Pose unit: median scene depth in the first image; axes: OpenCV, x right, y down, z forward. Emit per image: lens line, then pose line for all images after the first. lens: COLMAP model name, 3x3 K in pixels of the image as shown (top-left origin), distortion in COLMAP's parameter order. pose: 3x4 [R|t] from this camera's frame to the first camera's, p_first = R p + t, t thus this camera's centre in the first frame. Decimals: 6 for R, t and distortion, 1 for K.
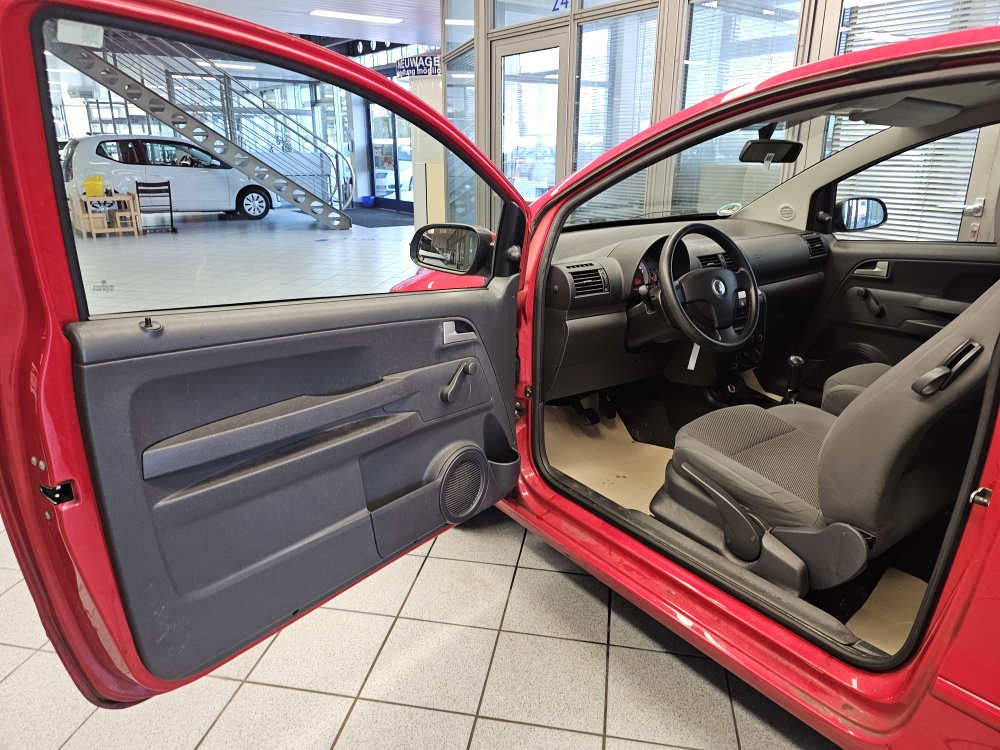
lens RADIAL K [[680.3, 0, 503.7], [0, 680.3, 365.0], [0, 0, 1]] dist [0.039462, -0.059823]
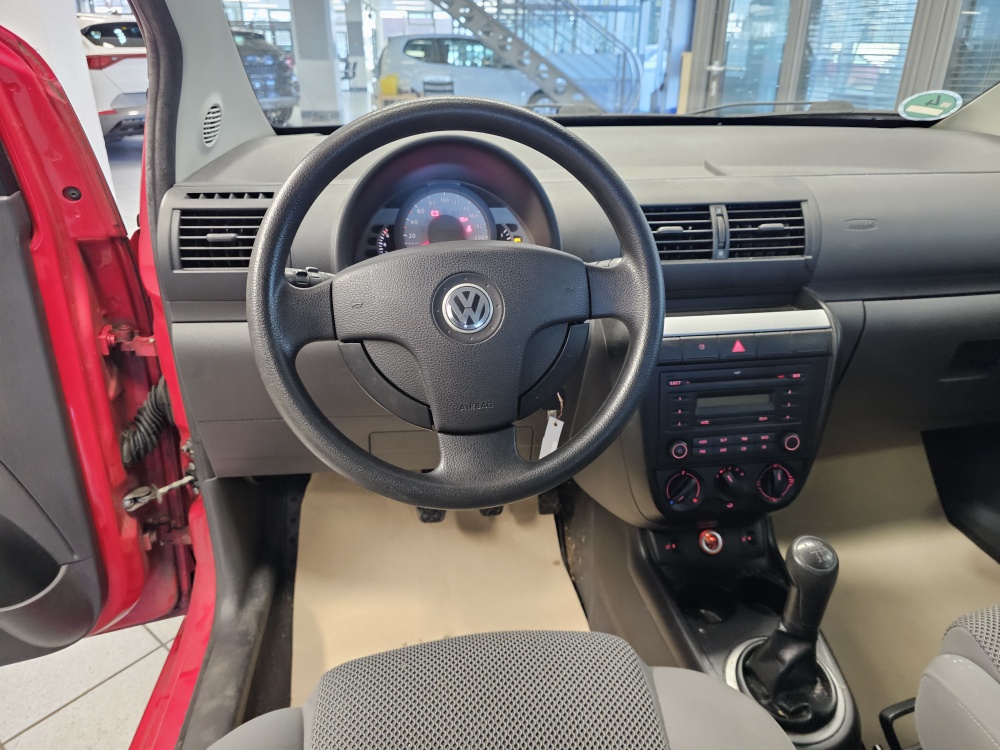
lens RADIAL K [[680.3, 0, 503.7], [0, 680.3, 365.0], [0, 0, 1]] dist [0.039462, -0.059823]
pose [[0.869191, 0.204898, -0.450027, 0.338371], [-0.153333, 0.976930, 0.148648, -0.097122], [0.470102, -0.060200, 0.880557, 0.517674]]
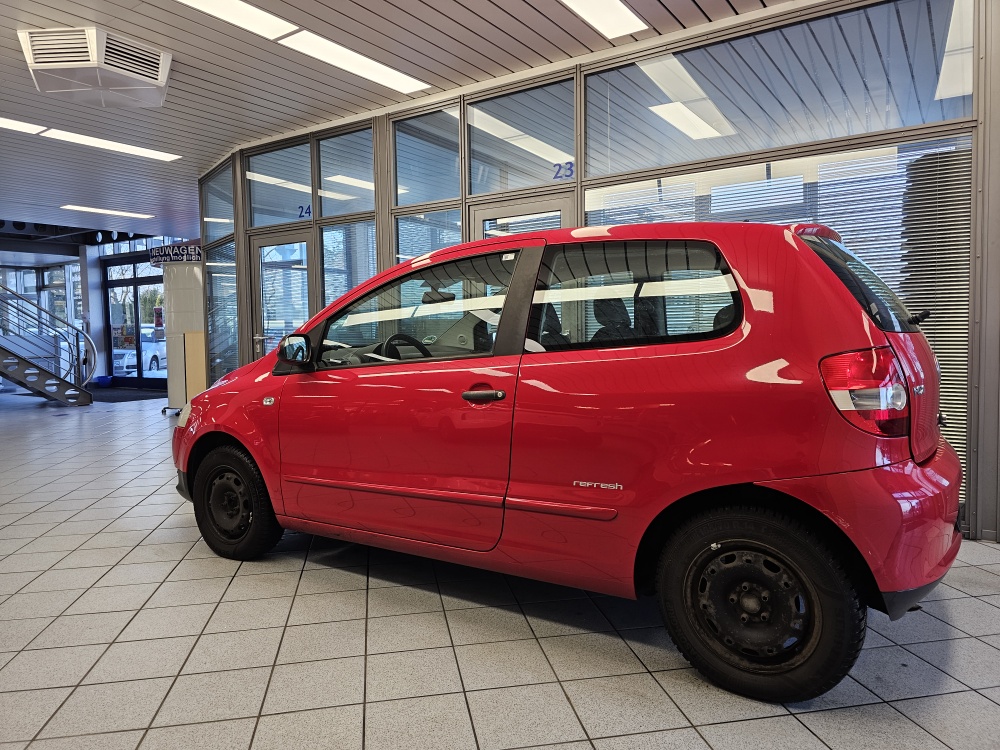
lens RADIAL K [[700.6, 0, 500.0], [0, 700.6, 375.0], [0, 0, 1]] dist [0.087780, -0.164839]
pose [[0.940605, -0.012142, 0.339286, -0.045896], [0.099769, 0.965121, -0.242050, 0.208538], [-0.324513, 0.261523, 0.909009, -0.410513]]
